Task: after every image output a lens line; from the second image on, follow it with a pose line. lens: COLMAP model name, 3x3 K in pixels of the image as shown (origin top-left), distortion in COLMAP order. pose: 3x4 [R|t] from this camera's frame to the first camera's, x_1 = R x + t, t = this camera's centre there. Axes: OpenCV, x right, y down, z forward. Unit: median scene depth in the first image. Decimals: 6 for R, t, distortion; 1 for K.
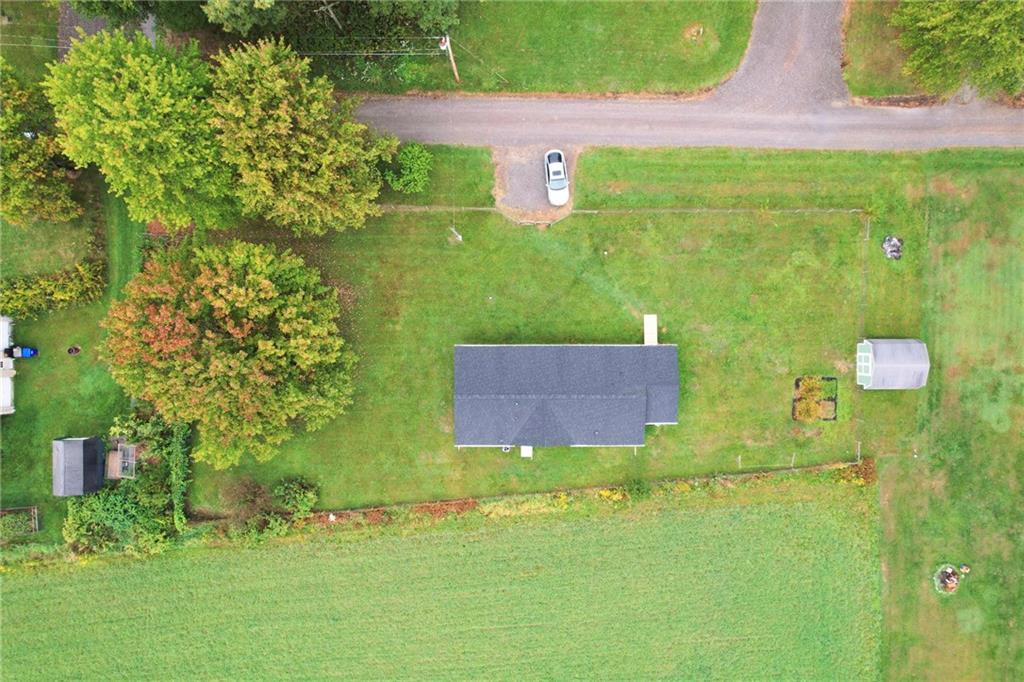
lens RADIAL K [[654.6, 0, 512.0], [0, 654.6, 341.0], [0, 0, 1]] dist [-0.074947, 0.066192]
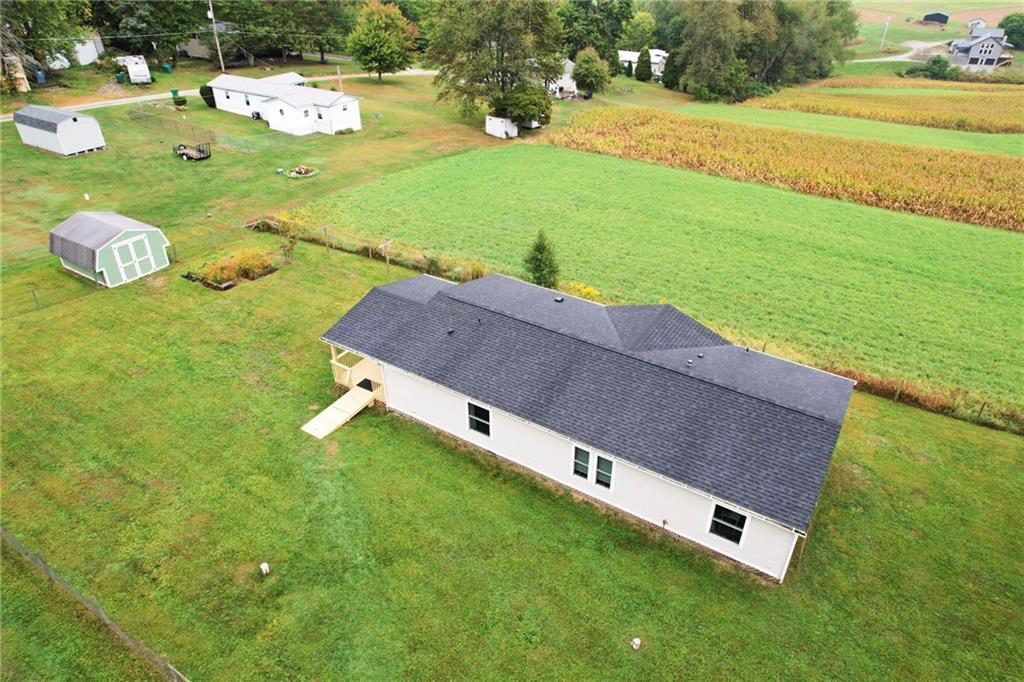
lens RADIAL K [[654.6, 0, 512.0], [0, 654.6, 341.0], [0, 0, 1]] dist [-0.074947, 0.066192]
pose [[-0.840556, -0.293148, 0.455554, -0.079439], [0.541720, -0.451518, 0.708993, -0.246765], [-0.002150, 0.842731, 0.538330, 0.719162]]
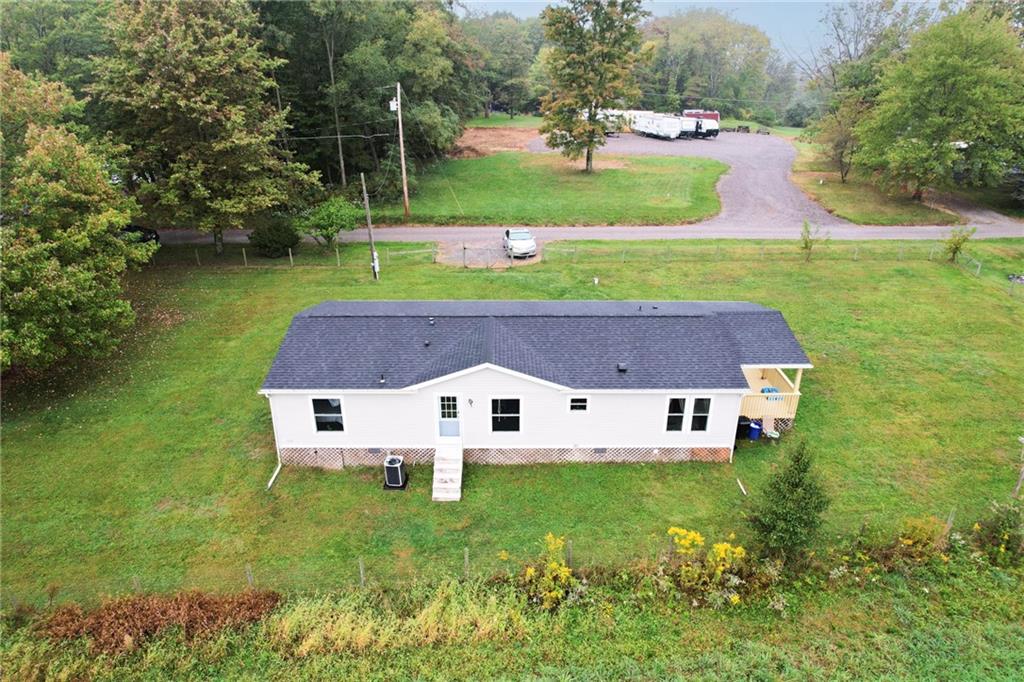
lens RADIAL K [[654.6, 0, 512.0], [0, 654.6, 341.0], [0, 0, 1]] dist [-0.074947, 0.066192]
pose [[1.000000, -0.000703, -0.000590, 0.060250], [-0.000257, 0.402999, -0.915200, 0.481780], [0.000882, 0.915200, 0.402999, 0.788432]]
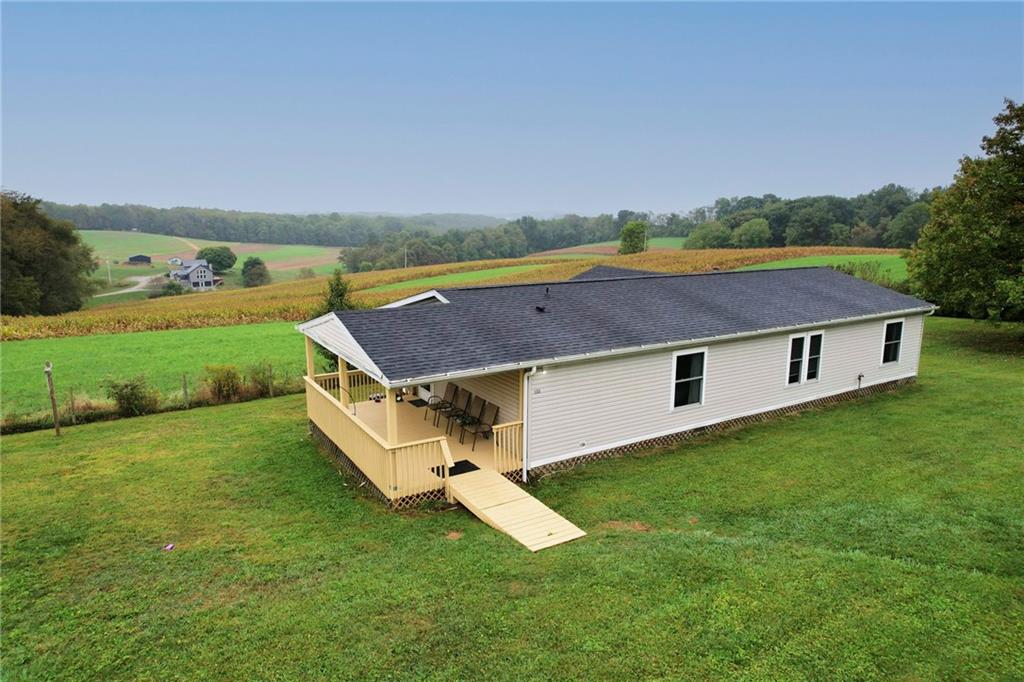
lens RADIAL K [[654.6, 0, 512.0], [0, 654.6, 341.0], [0, 0, 1]] dist [-0.074947, 0.066192]
pose [[-0.853638, 0.095073, -0.512117, 0.313026], [-0.520854, -0.162993, 0.837941, -0.177296], [-0.003805, 0.982036, 0.188656, 0.914745]]
